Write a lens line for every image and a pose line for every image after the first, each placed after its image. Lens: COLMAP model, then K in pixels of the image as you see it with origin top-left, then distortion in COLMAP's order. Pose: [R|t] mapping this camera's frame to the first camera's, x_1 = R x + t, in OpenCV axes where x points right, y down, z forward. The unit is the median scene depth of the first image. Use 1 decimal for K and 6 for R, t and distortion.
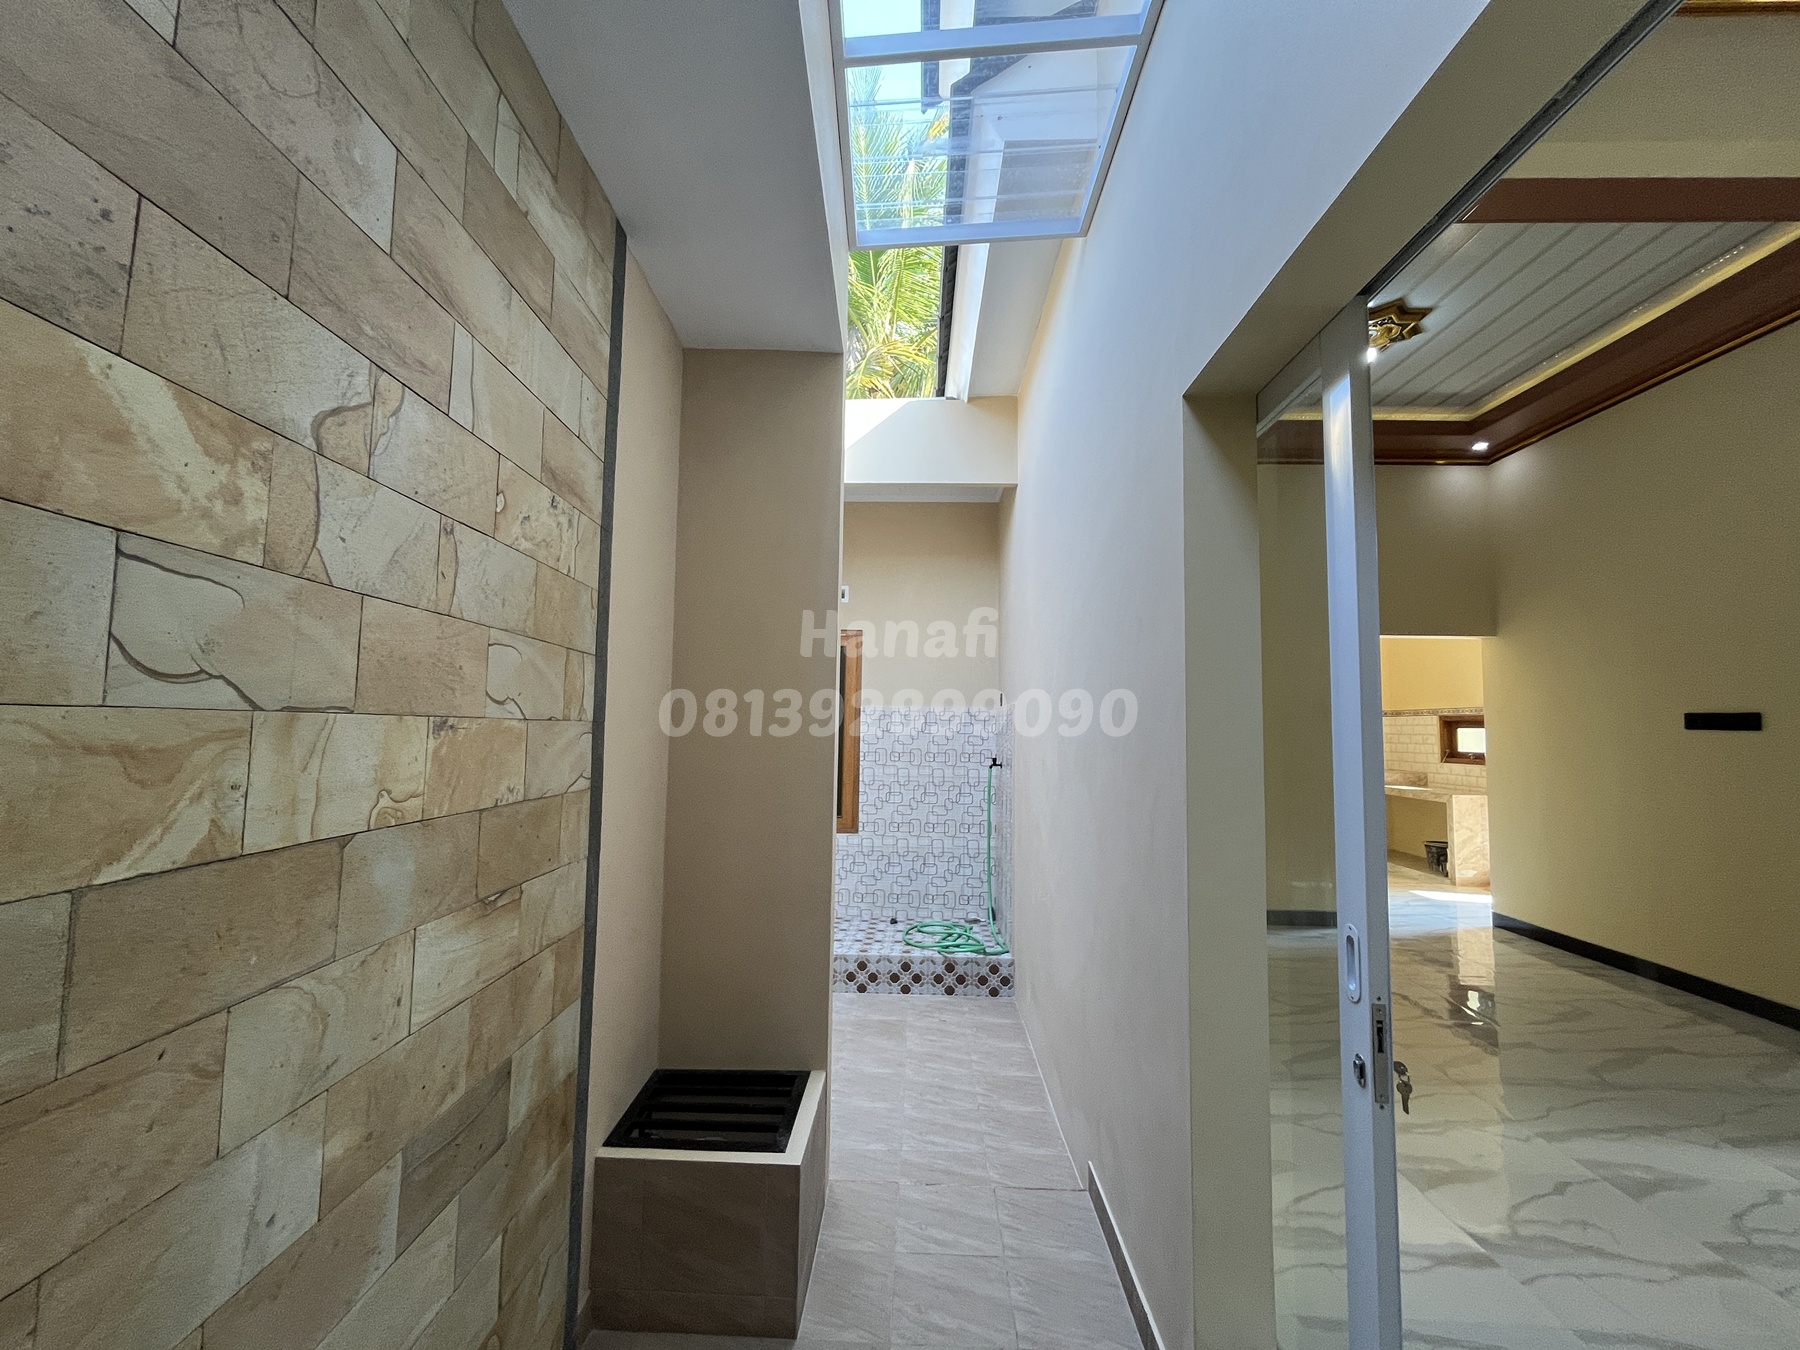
lens RADIAL K [[730.7, 0, 894.0], [0, 730.7, 672.7], [0, 0, 1]] dist [-0.003225, 0.000562]
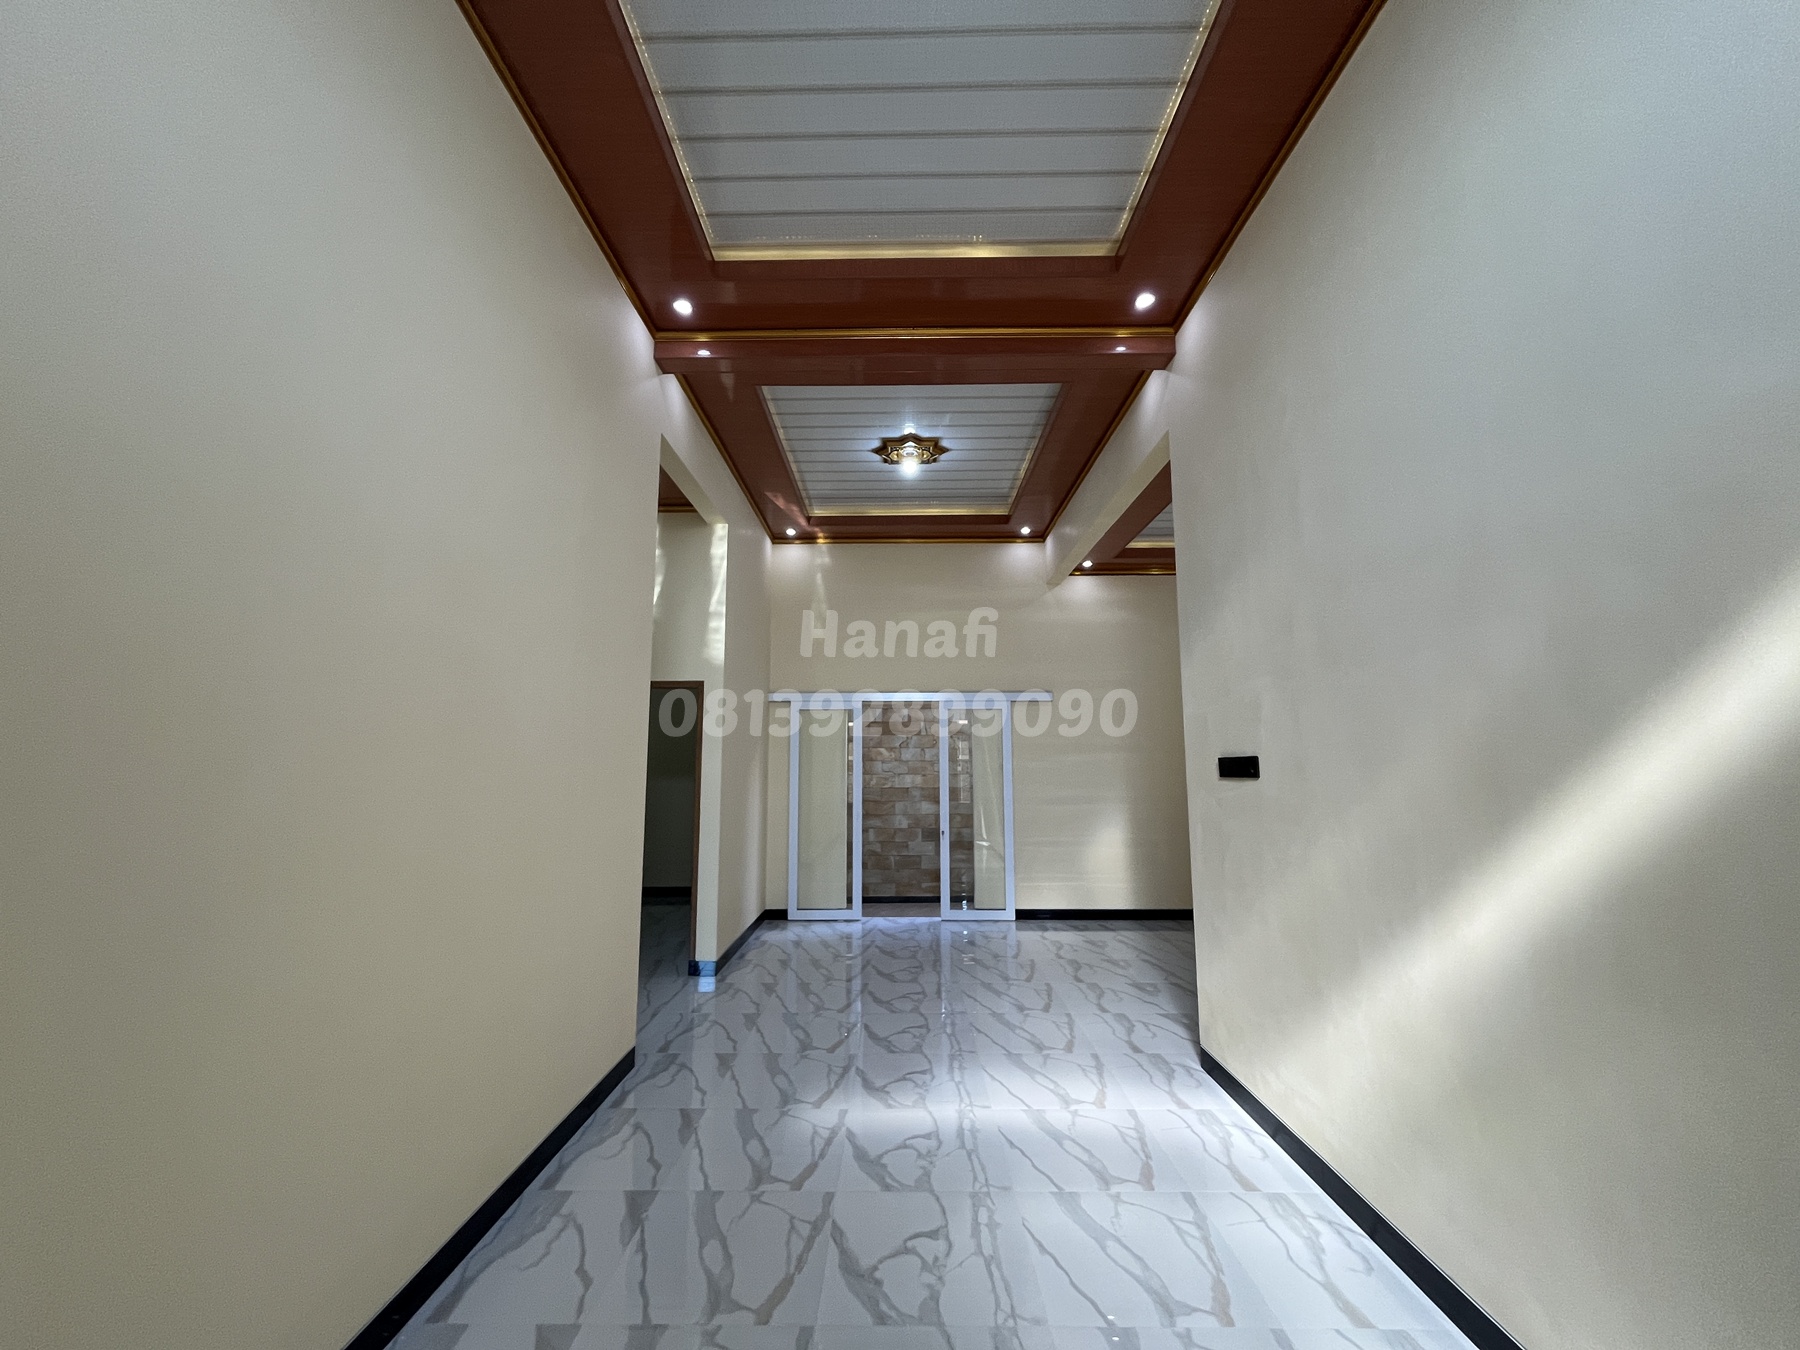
lens RADIAL K [[730.7, 0, 895.7], [0, 730.7, 678.6], [0, 0, 1]] dist [-0.003225, 0.000562]
pose [[0.028707, -0.134452, -0.990504, 2.057856], [0.076278, 0.988318, -0.131944, 0.015551], [0.996673, -0.071766, 0.038628, 0.141415]]
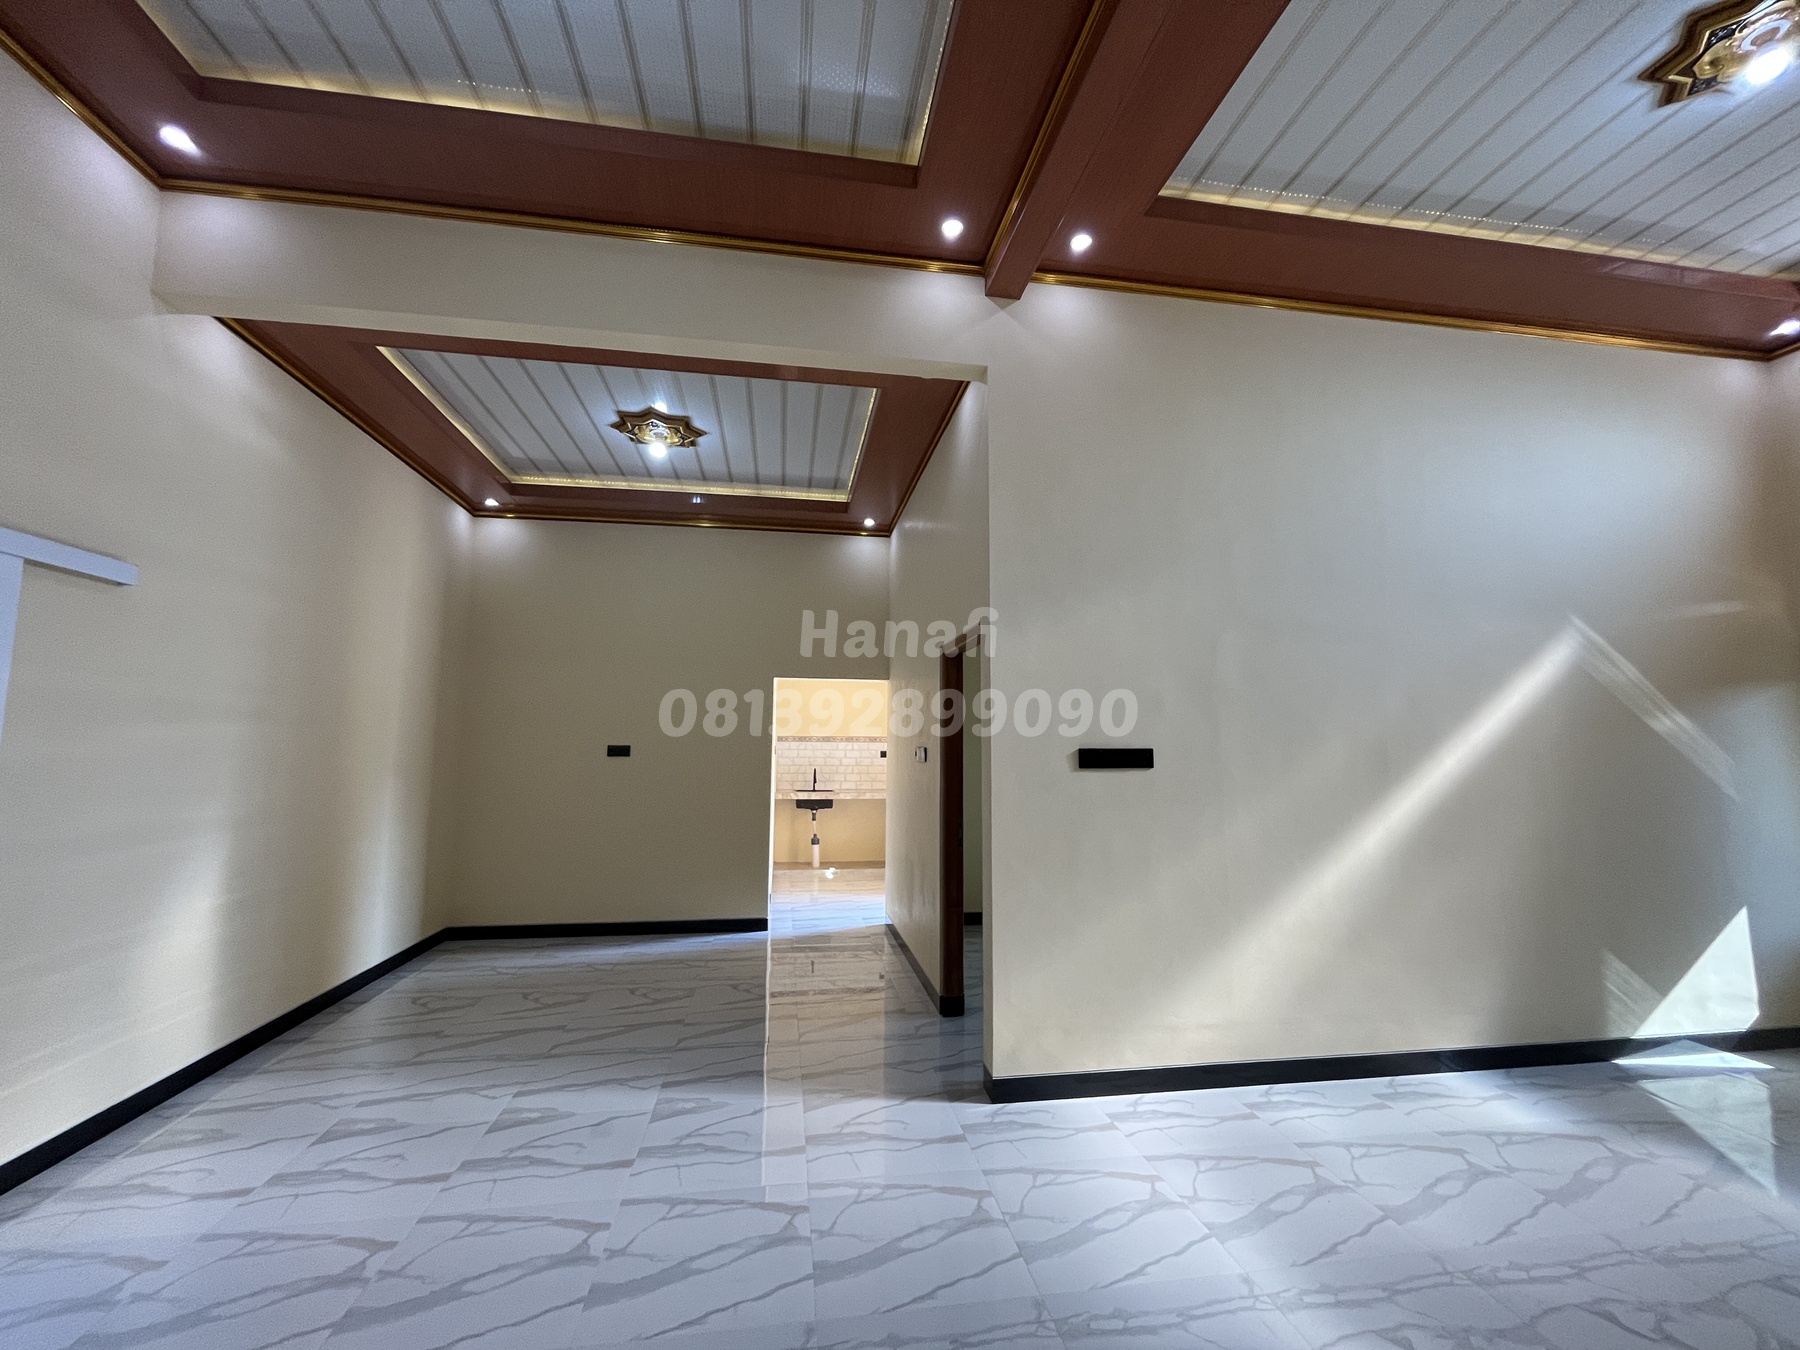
lens RADIAL K [[730.7, 0, 893.5], [0, 730.7, 673.4], [0, 0, 1]] dist [-0.003225, 0.000562]
pose [[0.981912, 0.009647, 0.189094, 0.828577], [-0.004842, 0.999654, -0.025855, -0.040925], [-0.189278, 0.024472, 0.981619, -0.248068]]
